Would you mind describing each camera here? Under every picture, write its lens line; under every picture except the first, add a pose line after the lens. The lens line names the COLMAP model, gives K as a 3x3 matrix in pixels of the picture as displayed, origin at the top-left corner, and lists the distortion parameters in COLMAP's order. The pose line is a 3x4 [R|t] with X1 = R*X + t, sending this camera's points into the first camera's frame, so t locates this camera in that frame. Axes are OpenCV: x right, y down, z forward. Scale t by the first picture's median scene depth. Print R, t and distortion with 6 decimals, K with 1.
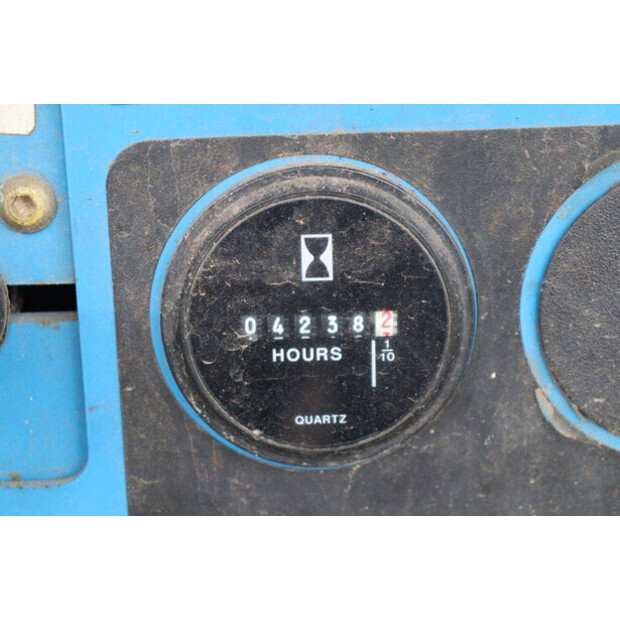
lens RADIAL K [[1569.1, 0, 311.8], [0, 1569.1, 310.3], [0, 0, 1]] dist [0.311656, 0.000000]
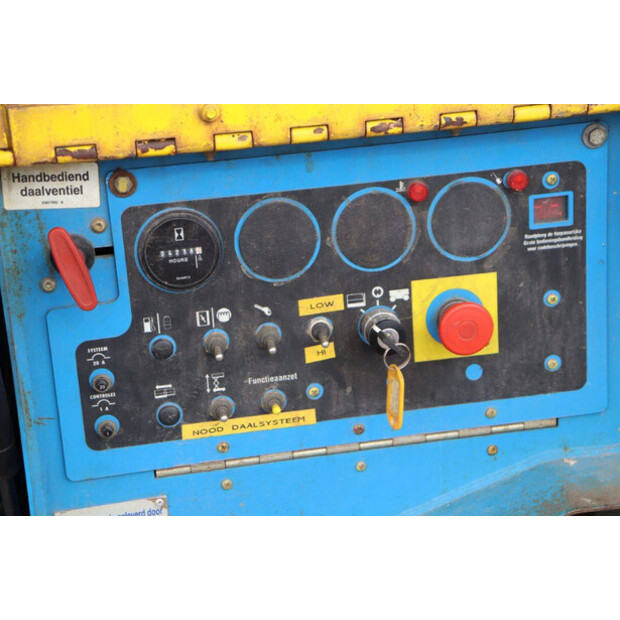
lens RADIAL K [[1560.6, 0, 311.8], [0, 1560.6, 308.4], [0, 0, 1]] dist [0.446879, 0.000000]
pose [[0.990143, -0.081037, 0.114239, -0.124368], [0.079887, 0.996697, 0.014625, 0.113513], [-0.115047, -0.005354, 0.993346, -2.754091]]
